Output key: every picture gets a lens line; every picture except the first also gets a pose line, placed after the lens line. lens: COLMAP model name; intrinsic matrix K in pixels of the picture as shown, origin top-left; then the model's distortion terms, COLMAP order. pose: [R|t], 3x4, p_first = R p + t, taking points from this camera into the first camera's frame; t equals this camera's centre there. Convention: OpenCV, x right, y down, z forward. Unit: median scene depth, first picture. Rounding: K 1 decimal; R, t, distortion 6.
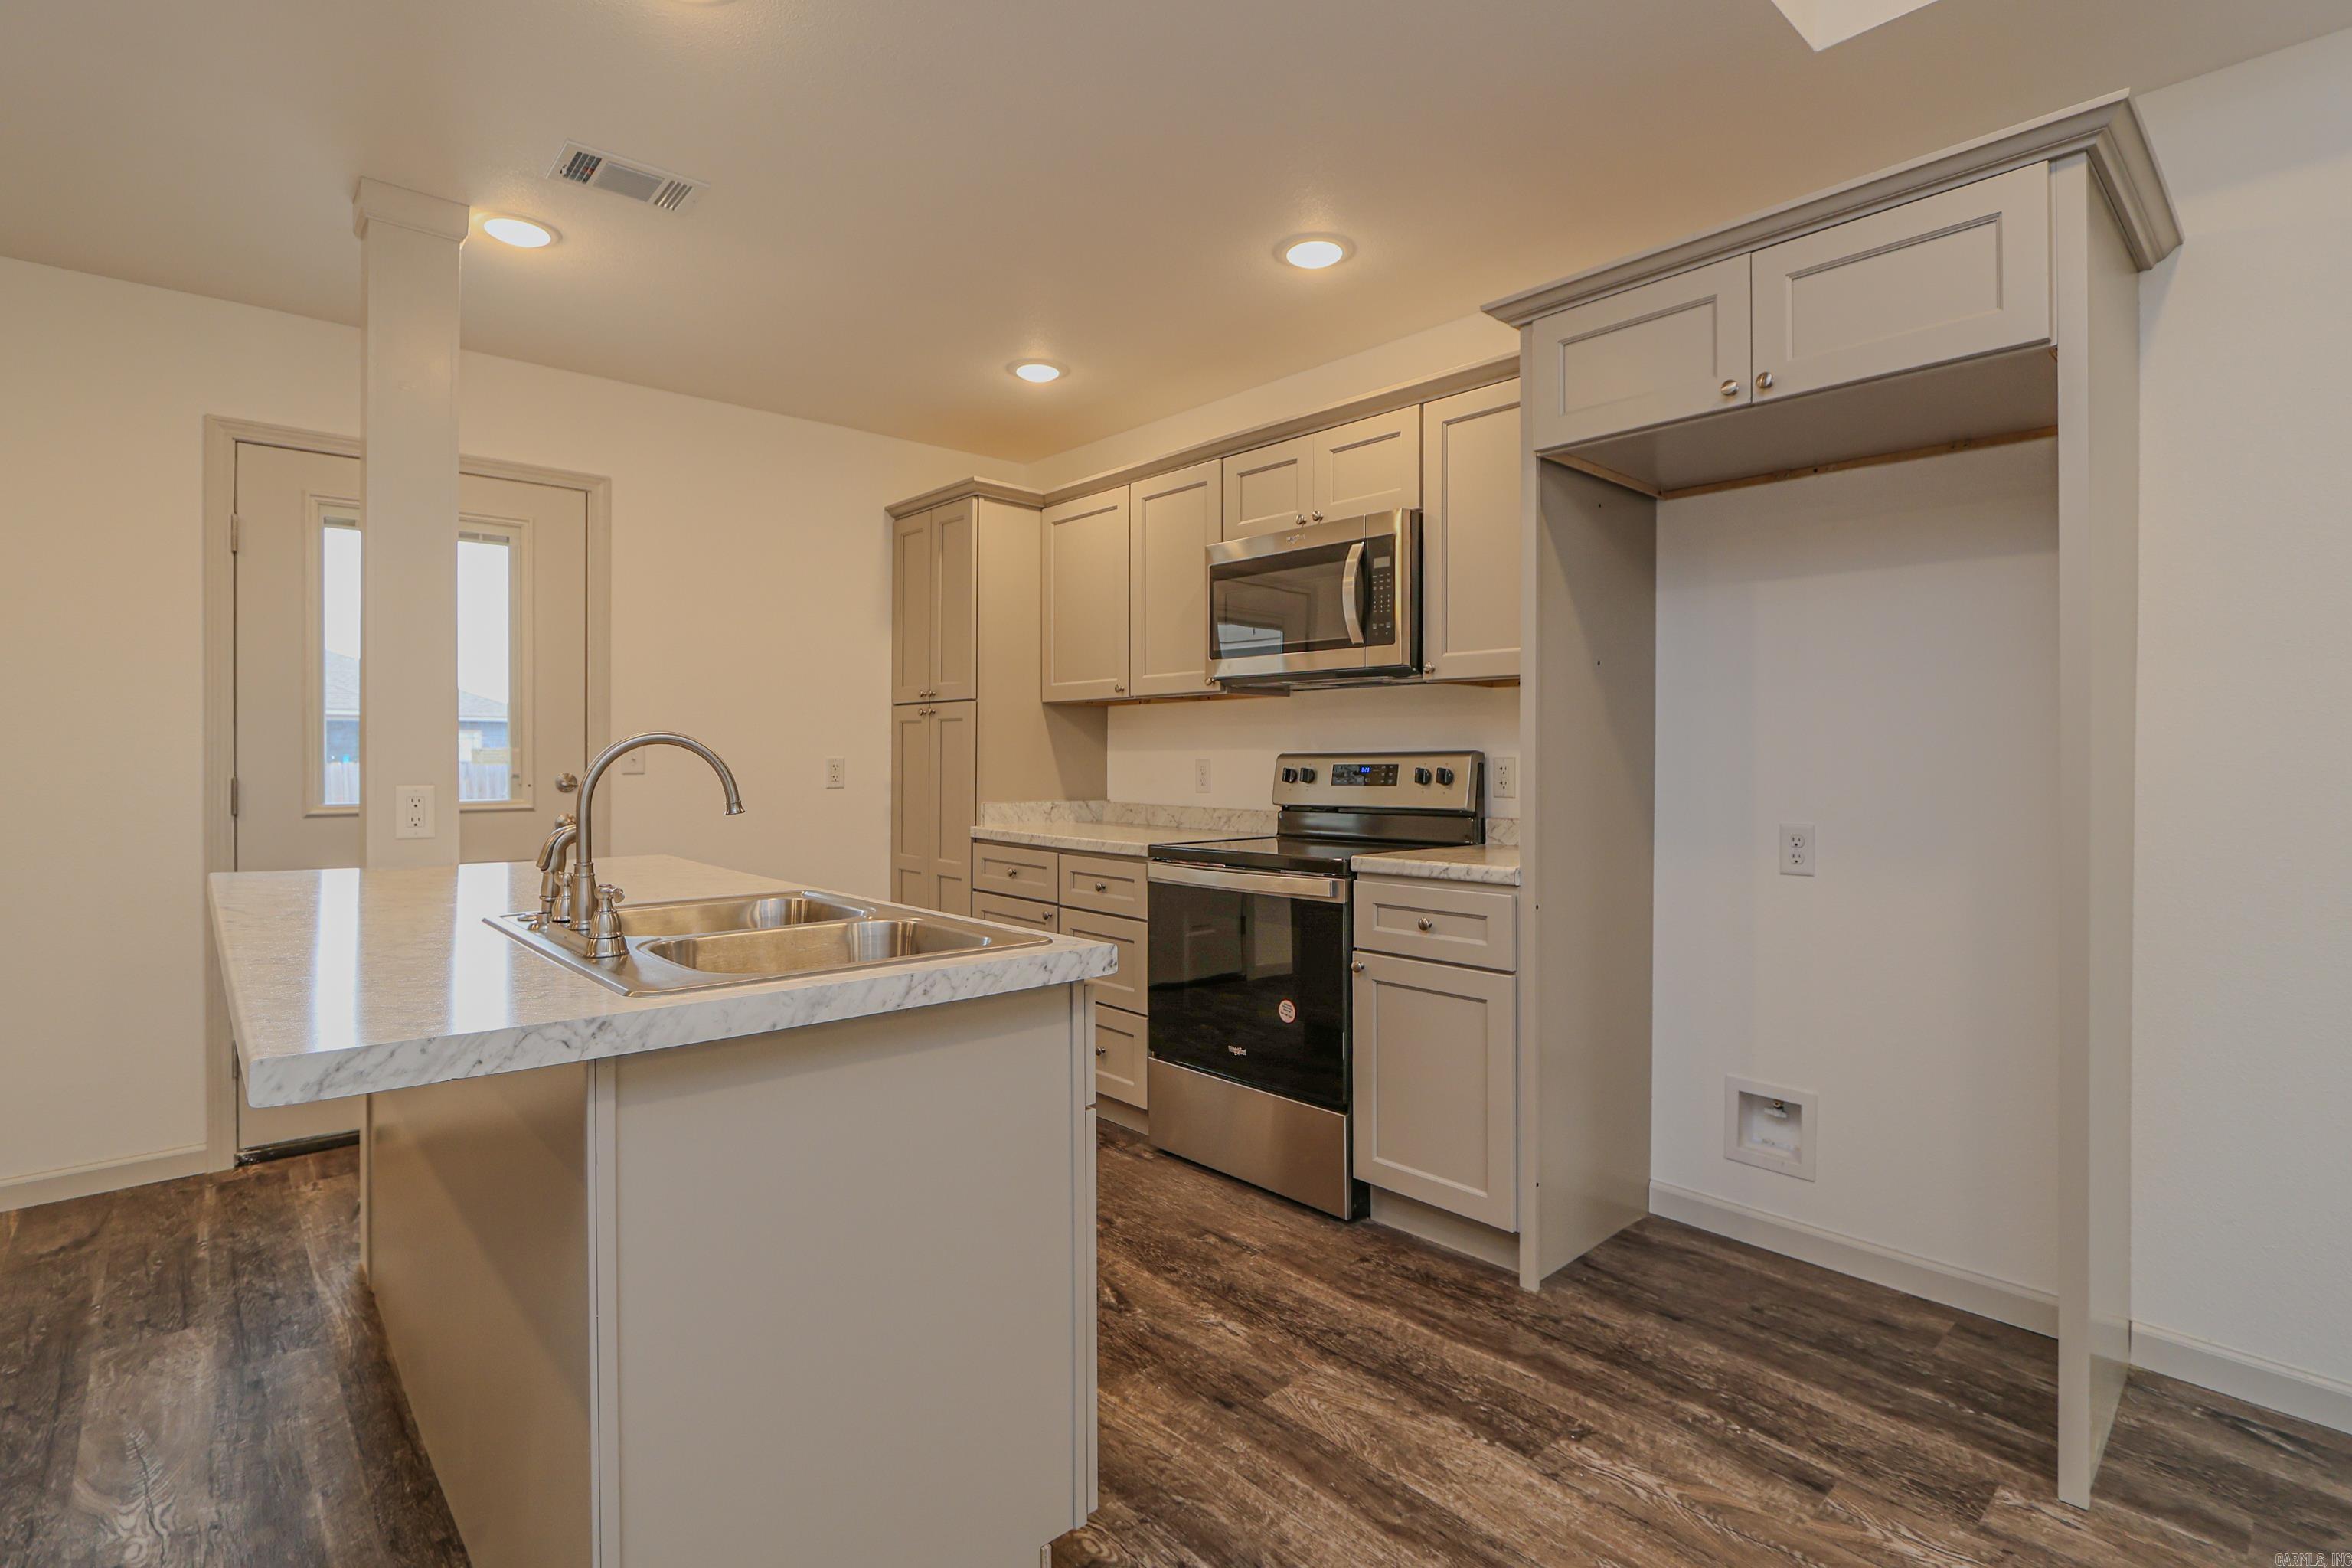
lens RADIAL K [[1098.6, 0, 1204.7], [0, 1098.6, 798.2], [0, 0, 1]] dist [-0.004615, -0.001598]
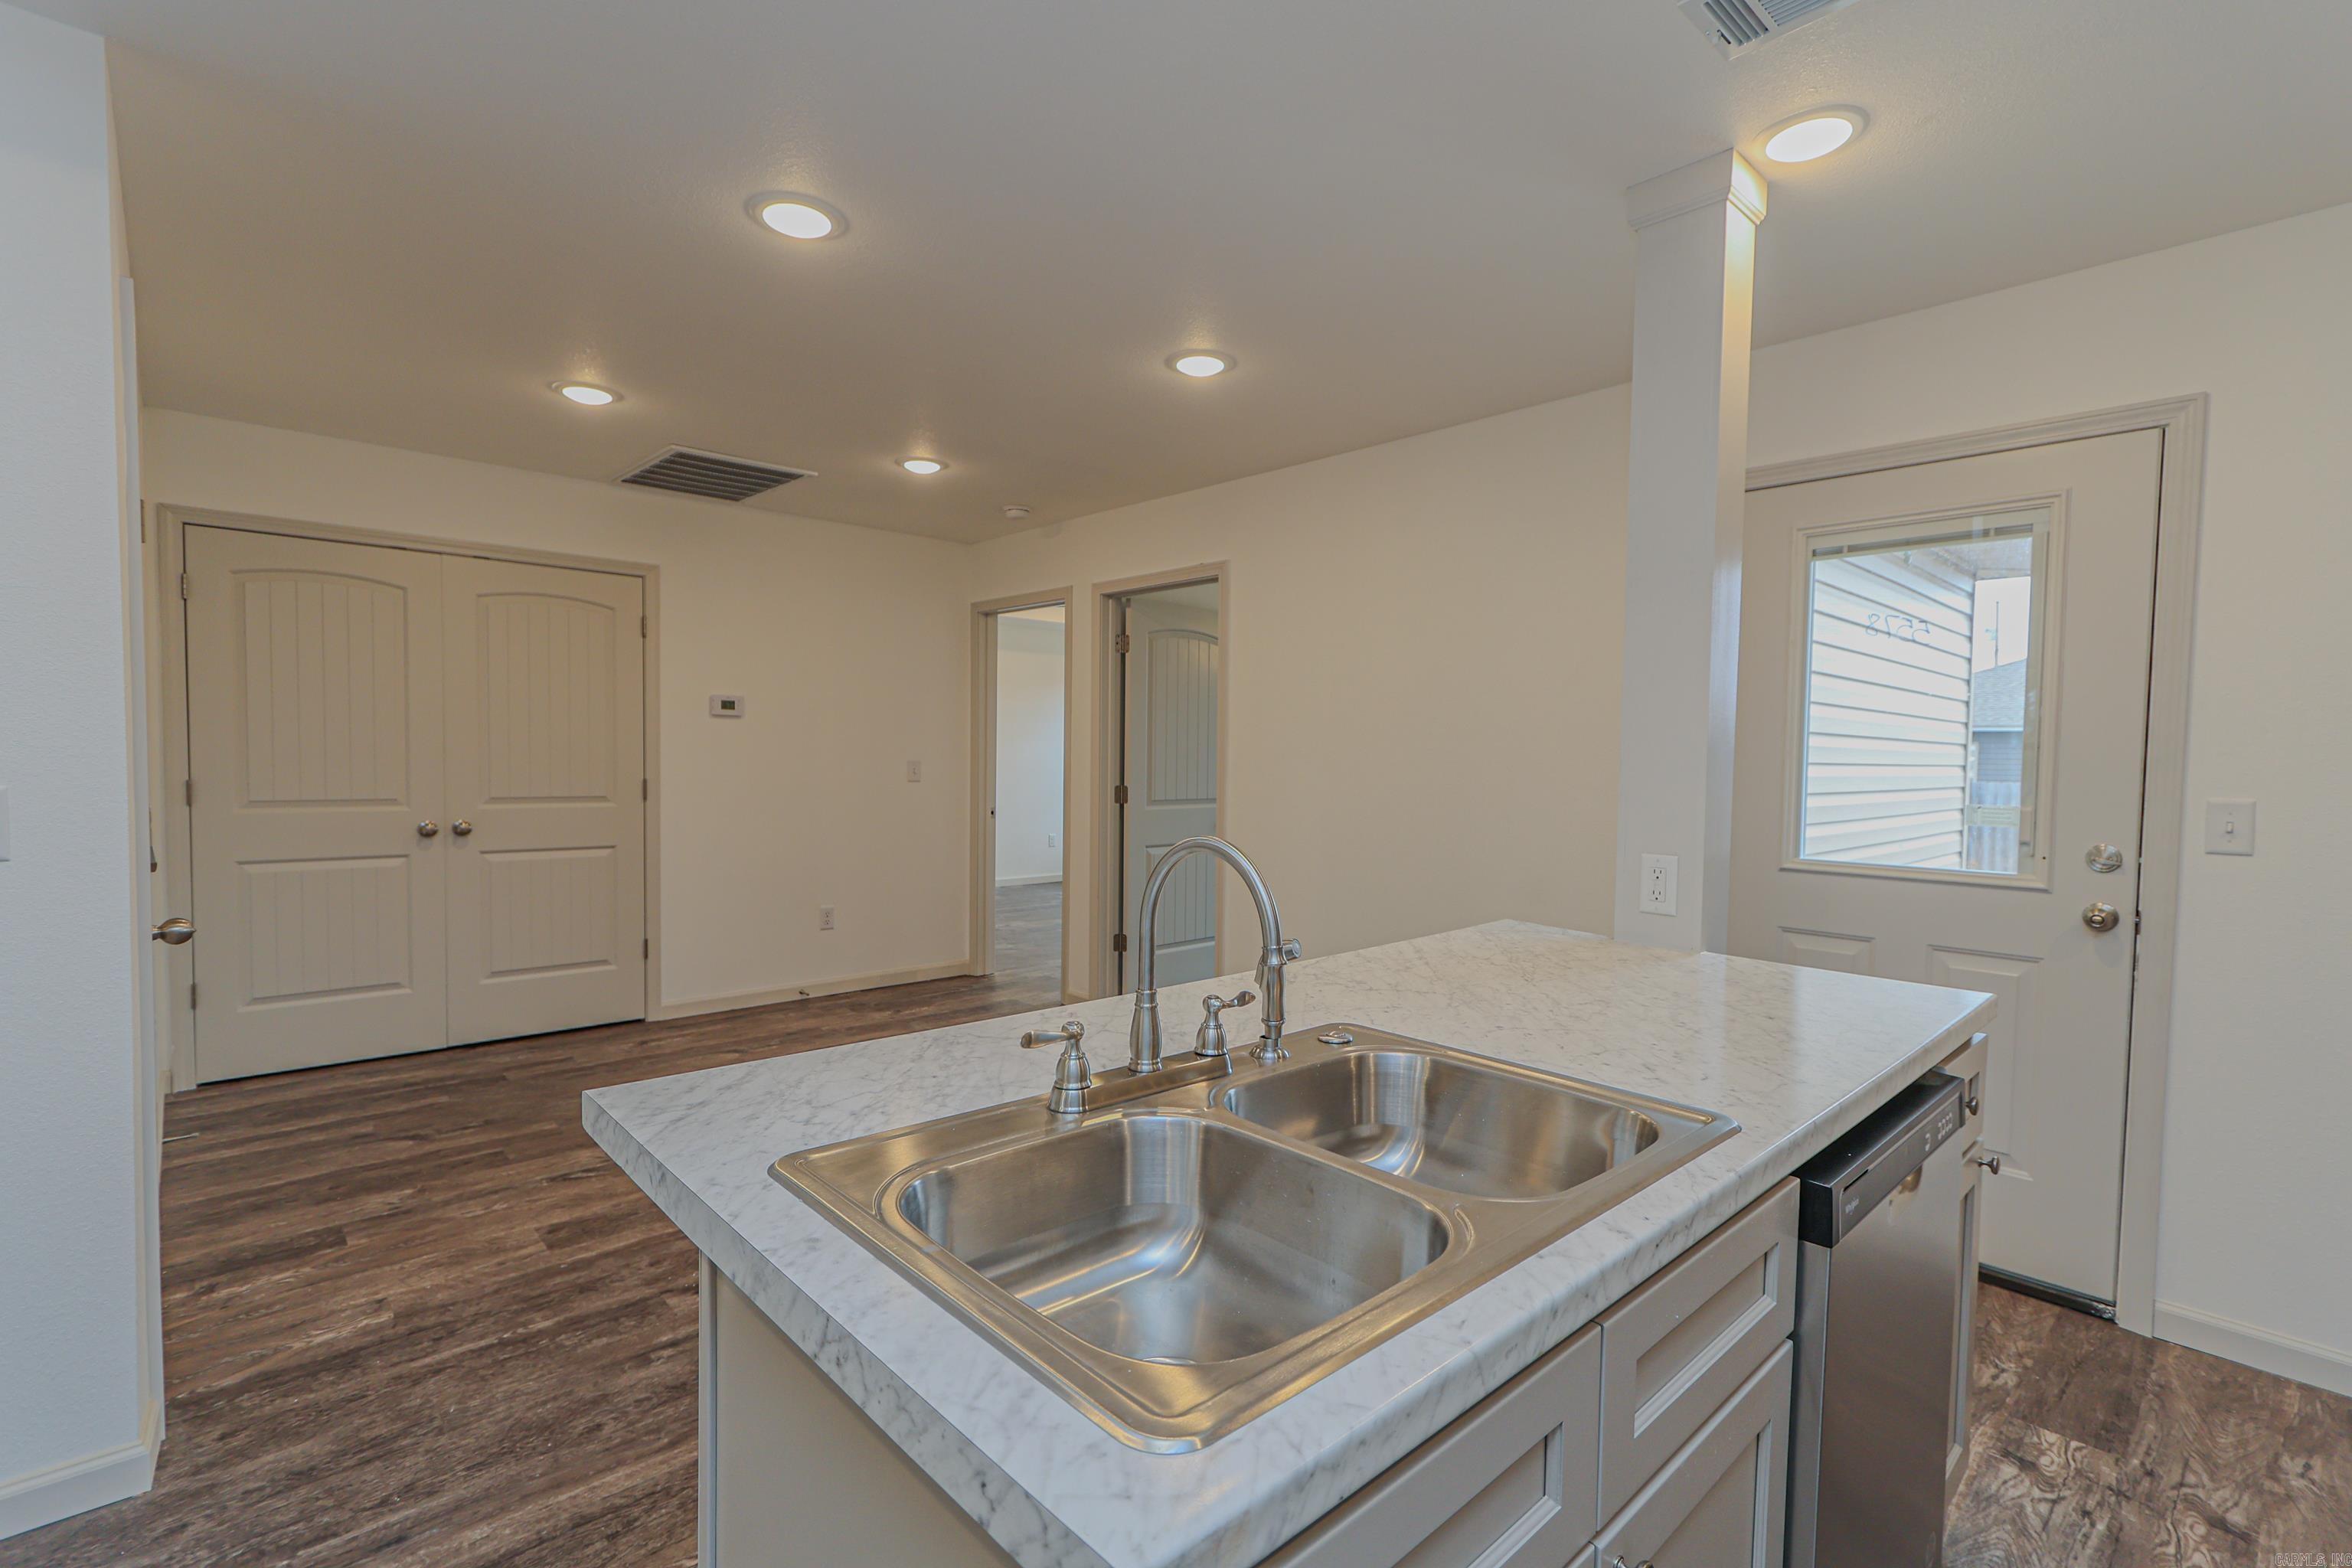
lens RADIAL K [[1082.9, 0, 1182.1], [0, 1082.9, 811.0], [0, 0, 1]] dist [-0.016530, 0.009788]
pose [[0.009869, 0.052943, -0.998549, 0.141191], [-0.055693, 0.997076, 0.052314, -0.070862], [0.998399, 0.055096, 0.012788, 0.604514]]
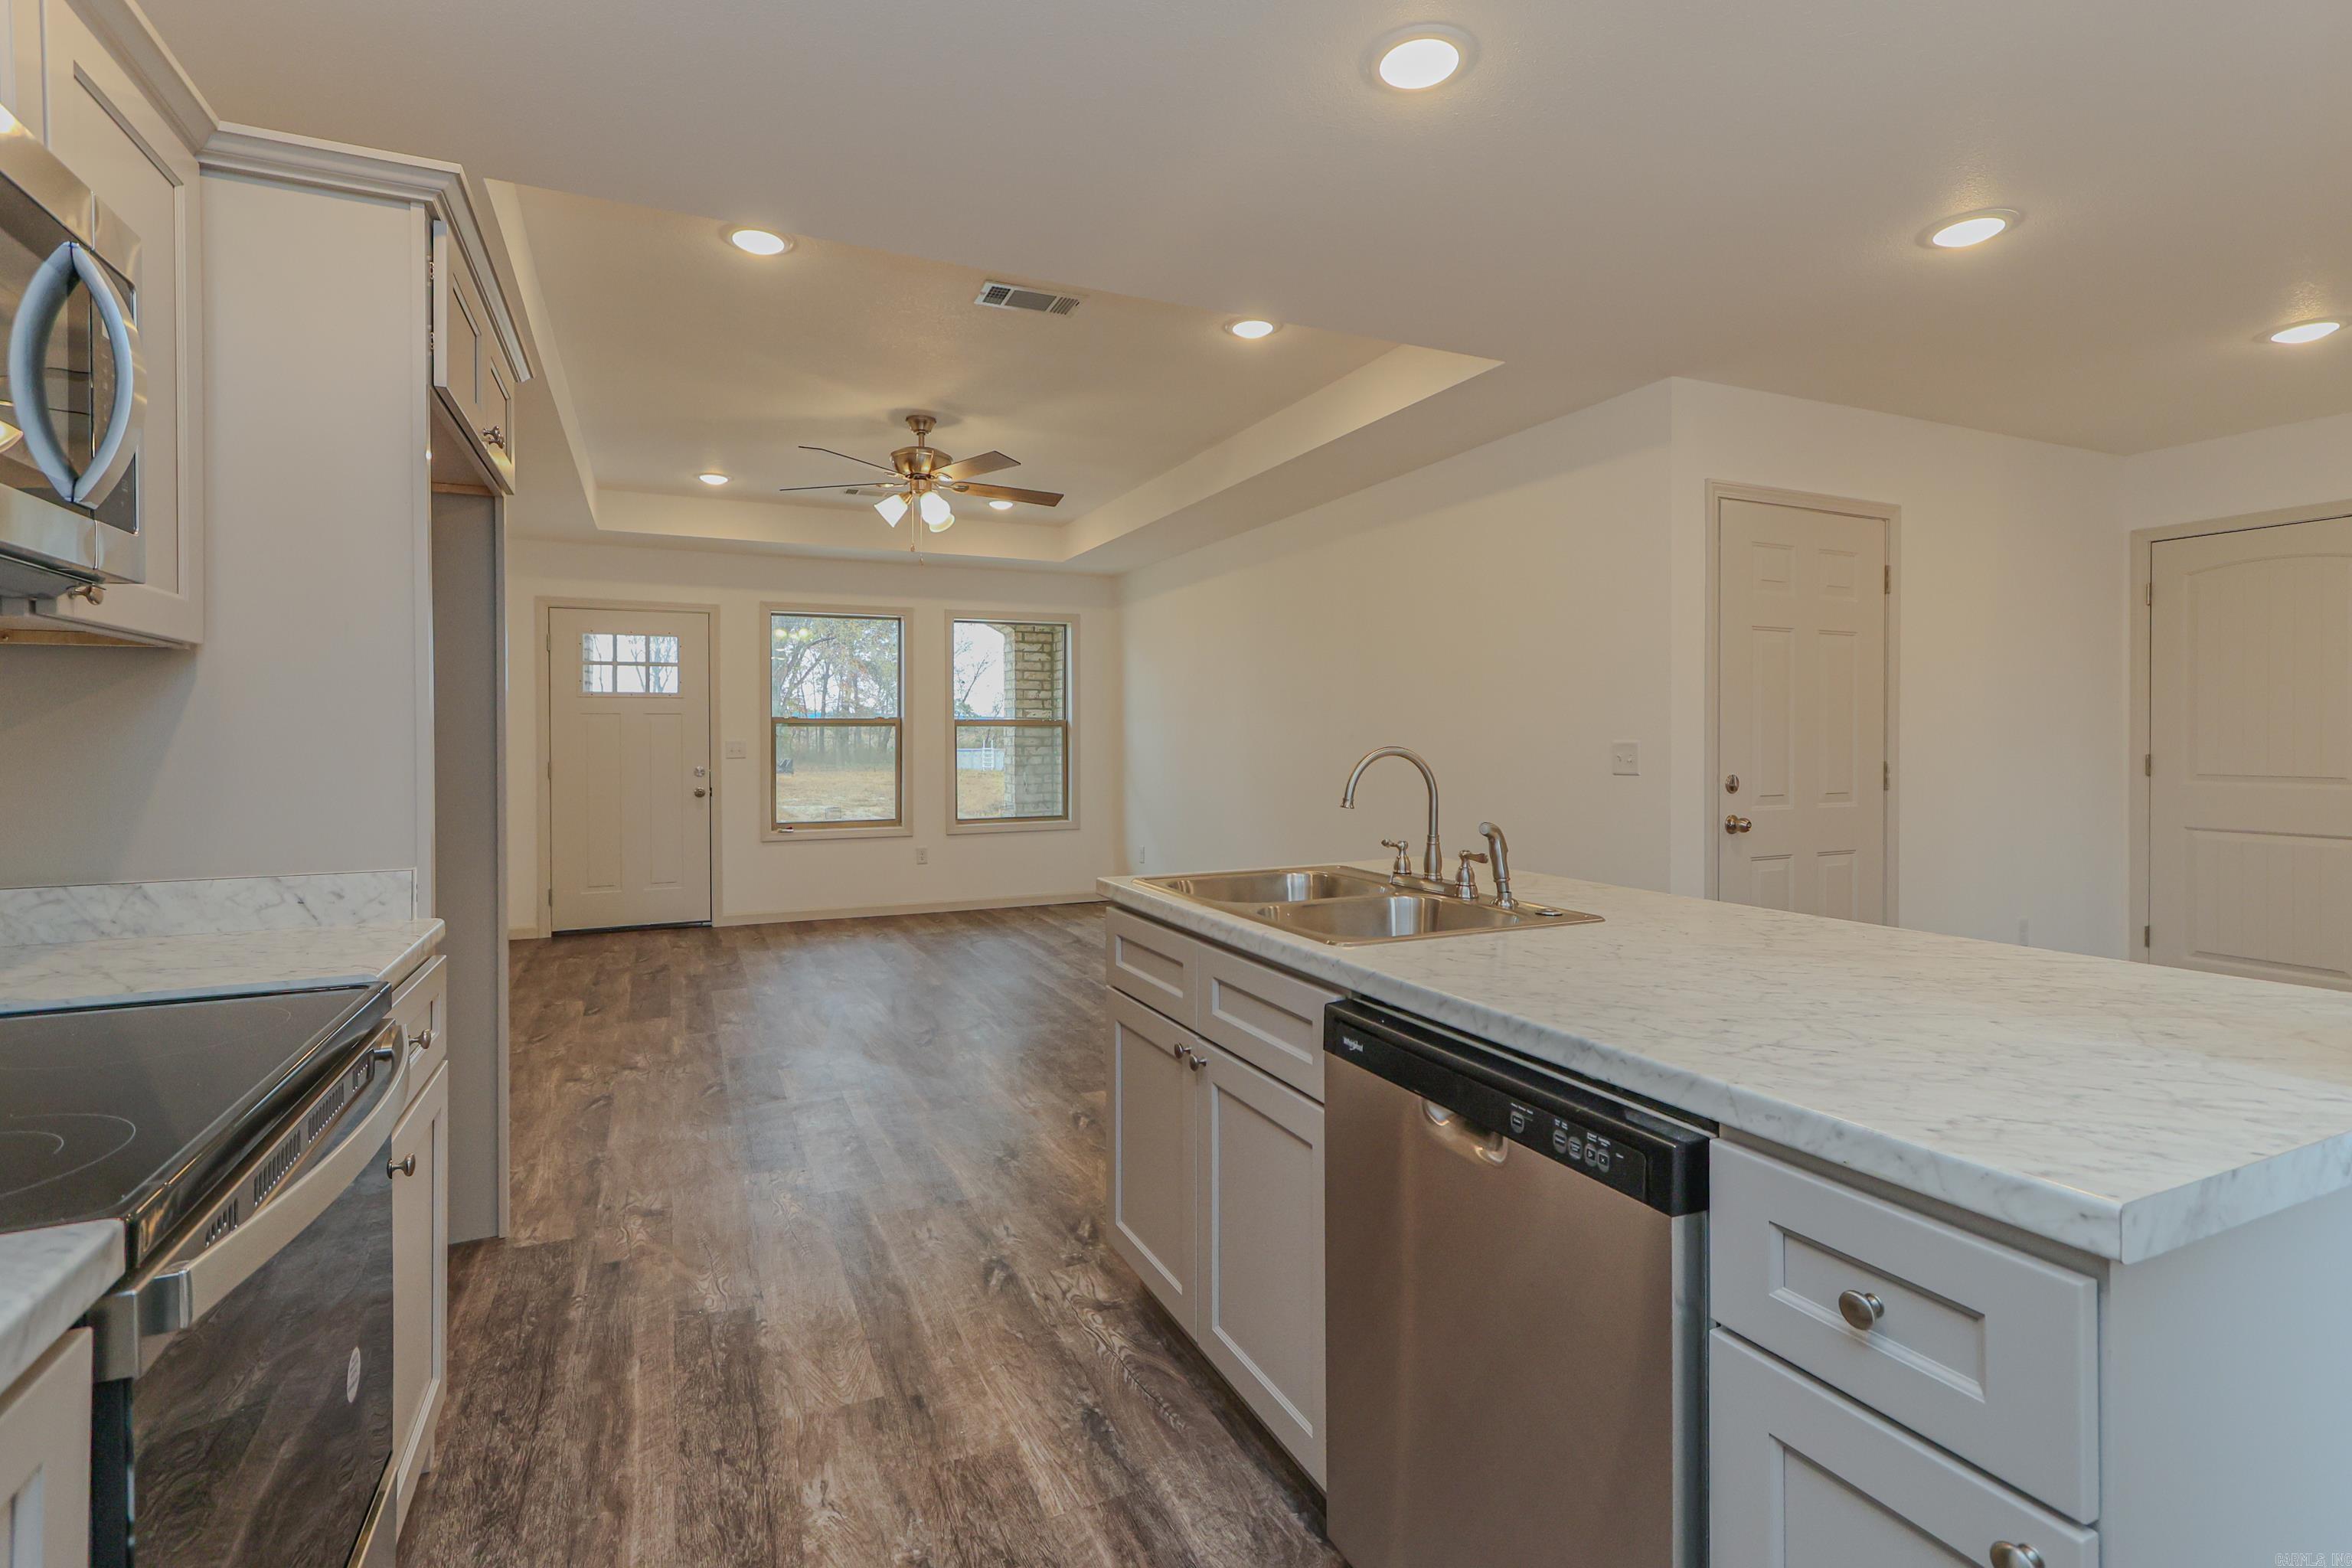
lens RADIAL K [[1114.8, 0, 1205.0], [0, 1114.8, 732.4], [0, 0, 1]] dist [-0.005304, 0.000075]
pose [[-0.956601, 0.003716, 0.291376, -0.438129], [0.013754, 0.999380, 0.032409, -0.077287], [-0.291075, 0.035010, -0.956059, 1.535673]]
